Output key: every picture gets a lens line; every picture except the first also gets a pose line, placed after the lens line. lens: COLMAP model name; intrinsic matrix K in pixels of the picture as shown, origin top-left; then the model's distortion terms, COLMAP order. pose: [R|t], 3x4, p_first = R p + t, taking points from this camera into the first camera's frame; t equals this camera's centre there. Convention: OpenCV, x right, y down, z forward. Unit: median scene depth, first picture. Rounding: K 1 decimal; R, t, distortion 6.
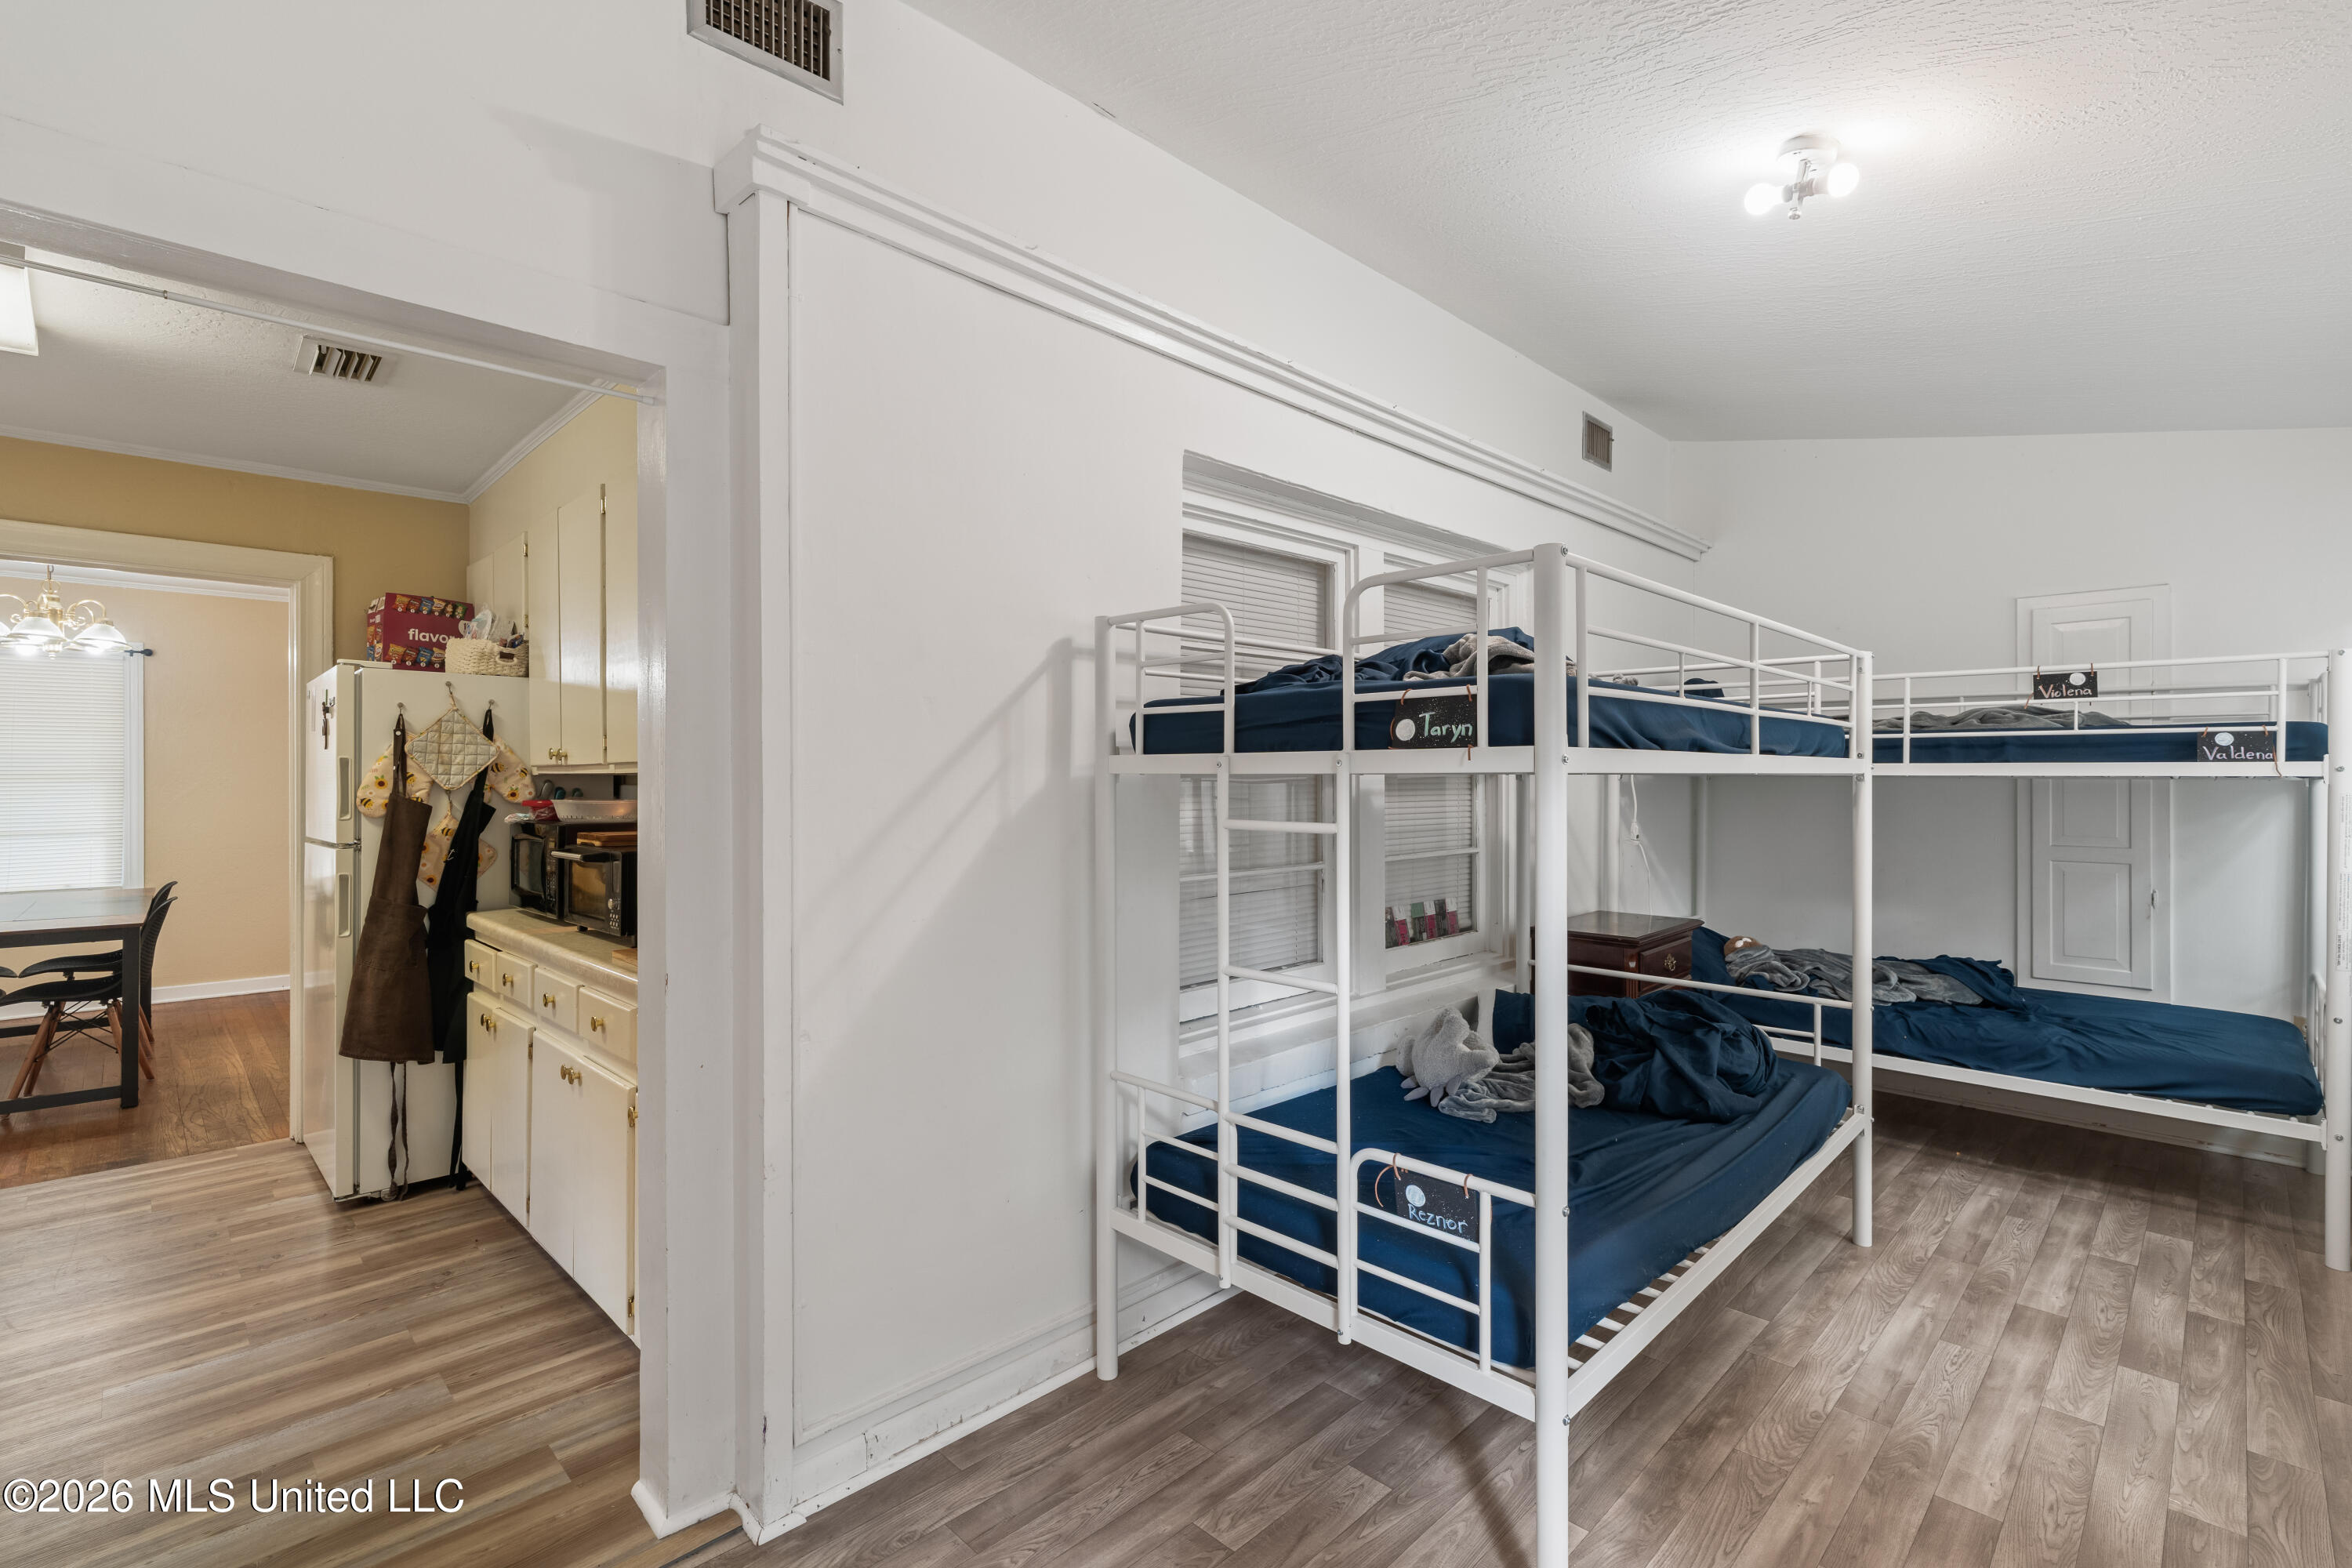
lens RADIAL K [[1065.4, 0, 1176.5], [0, 1065.4, 788.0], [0, 0, 1]] dist [-0.005492, 0.000956]
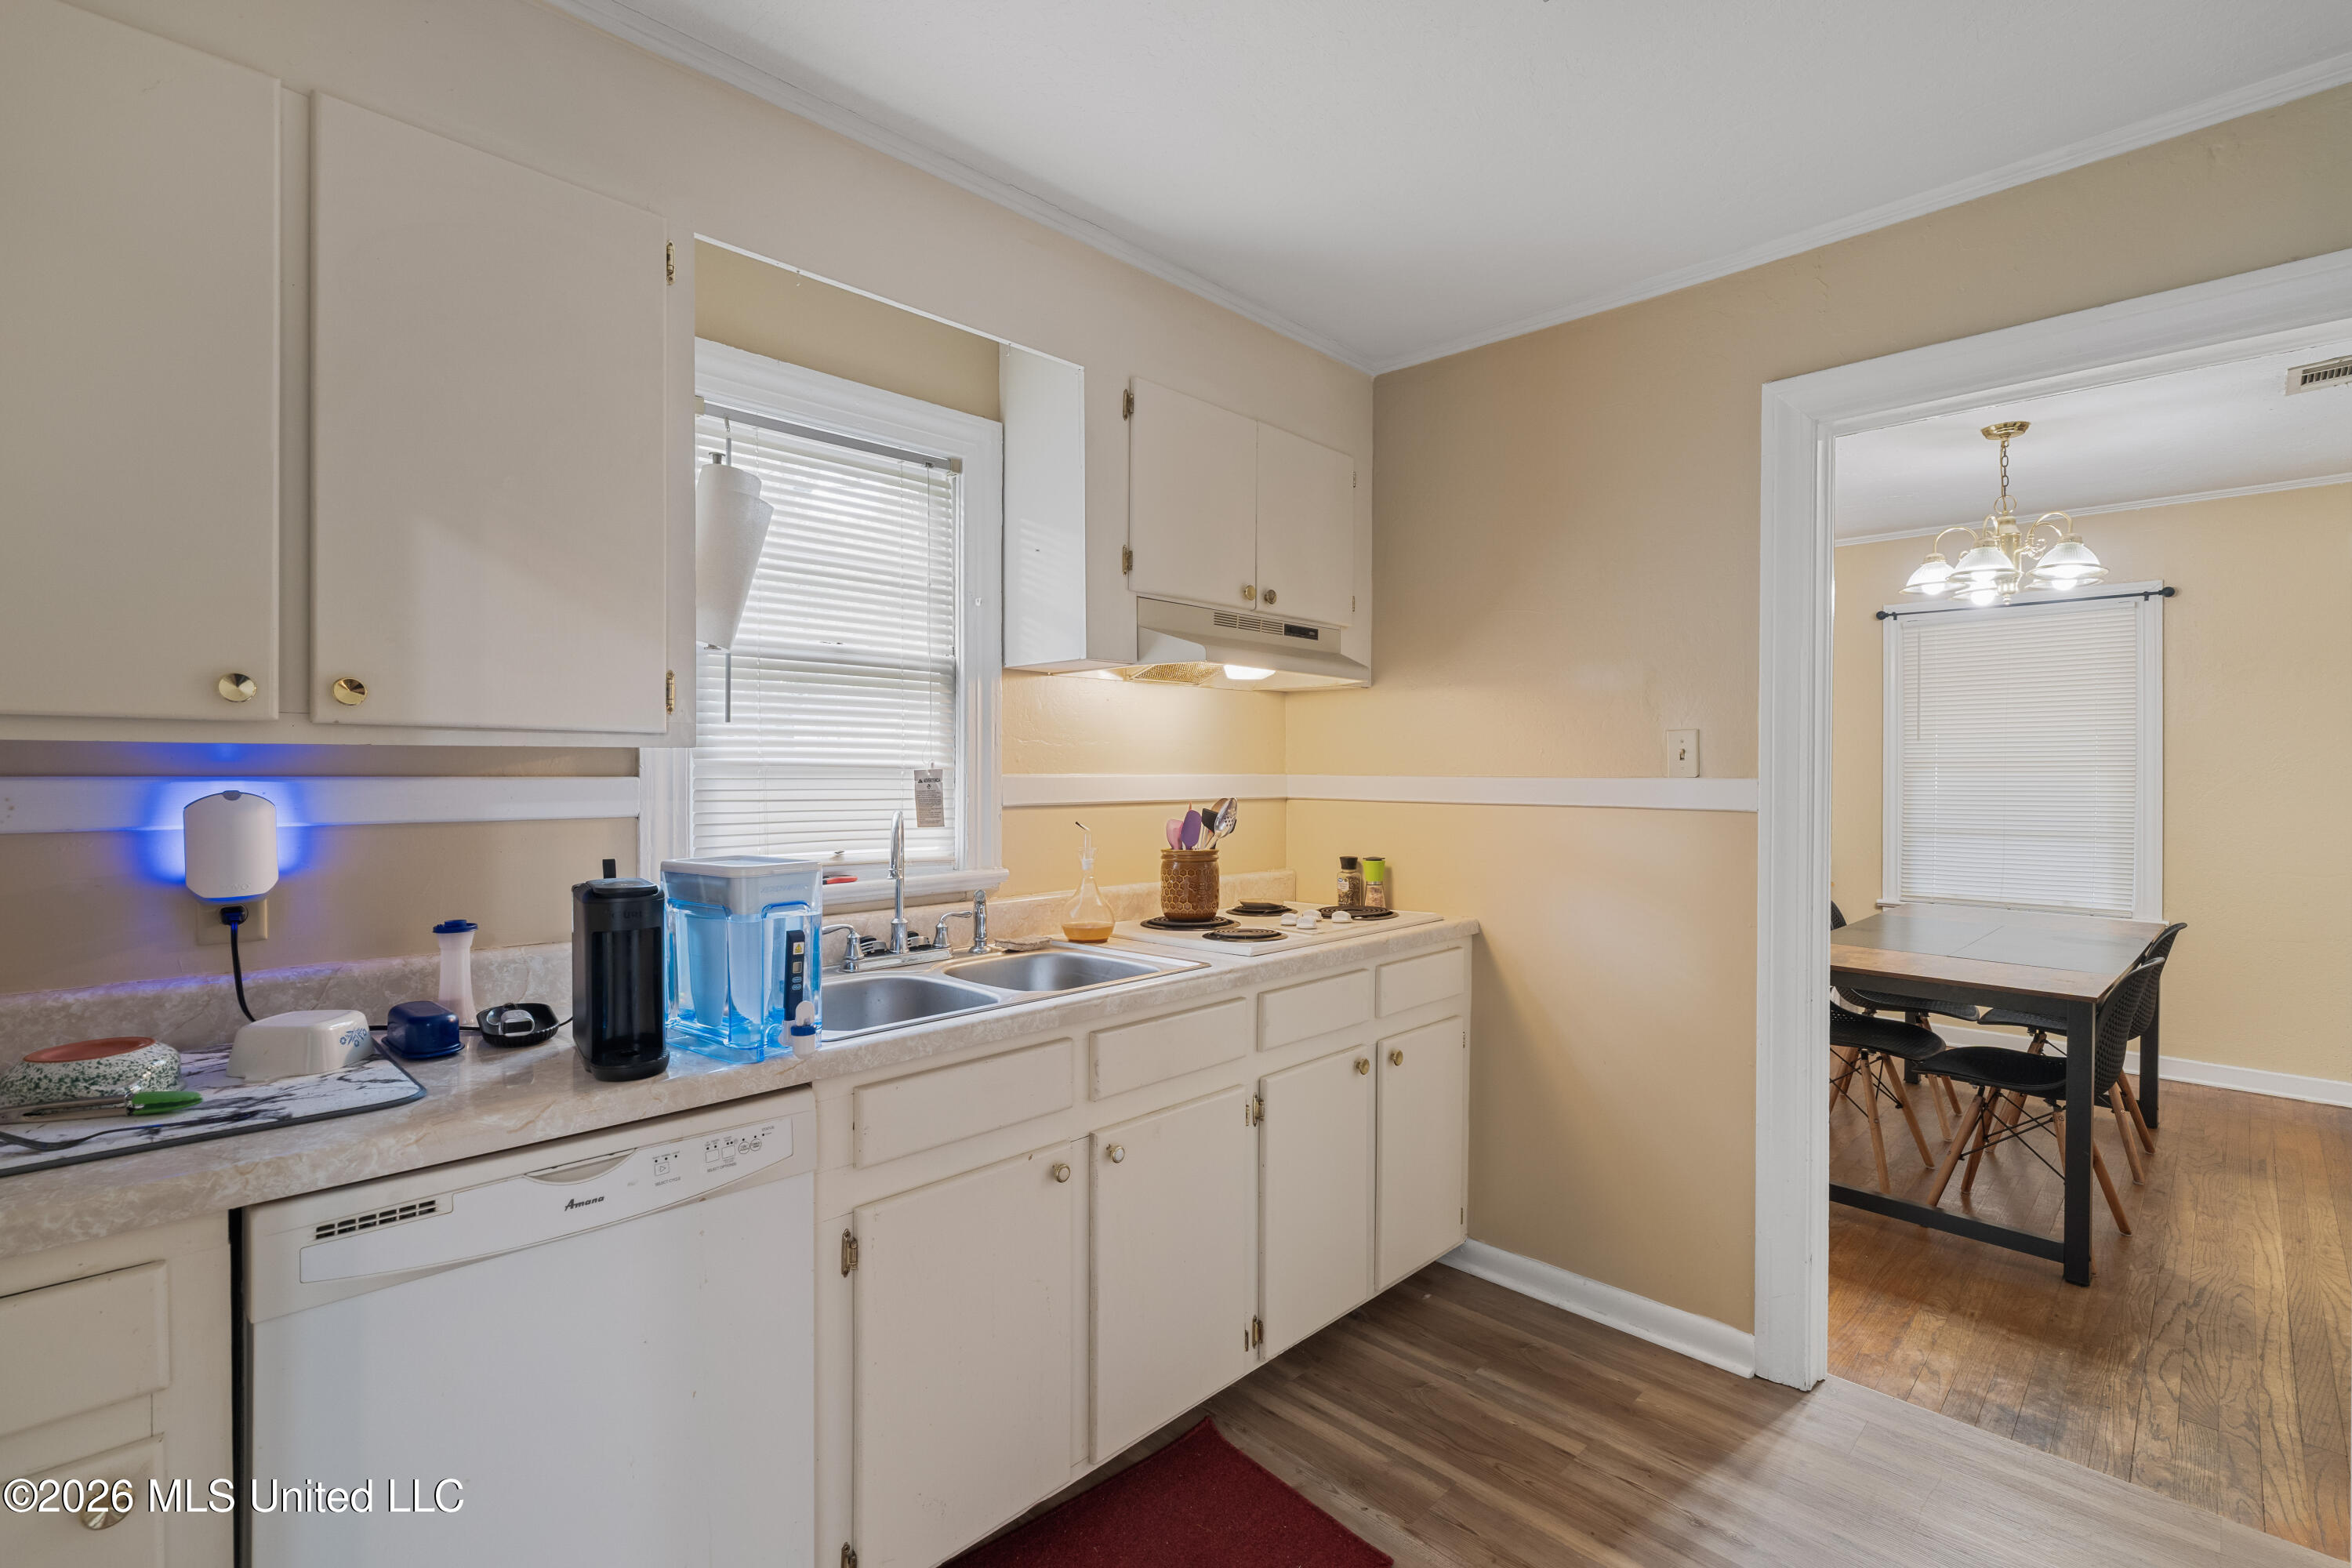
lens RADIAL K [[1065.4, 0, 1151.6], [0, 1065.4, 778.2], [0, 0, 1]] dist [-0.005492, 0.000956]
pose [[-0.006305, 0.001219, -0.999979, -0.703342], [-0.002616, 0.999996, 0.001236, -0.000454], [0.999977, 0.002624, -0.006302, 0.903345]]
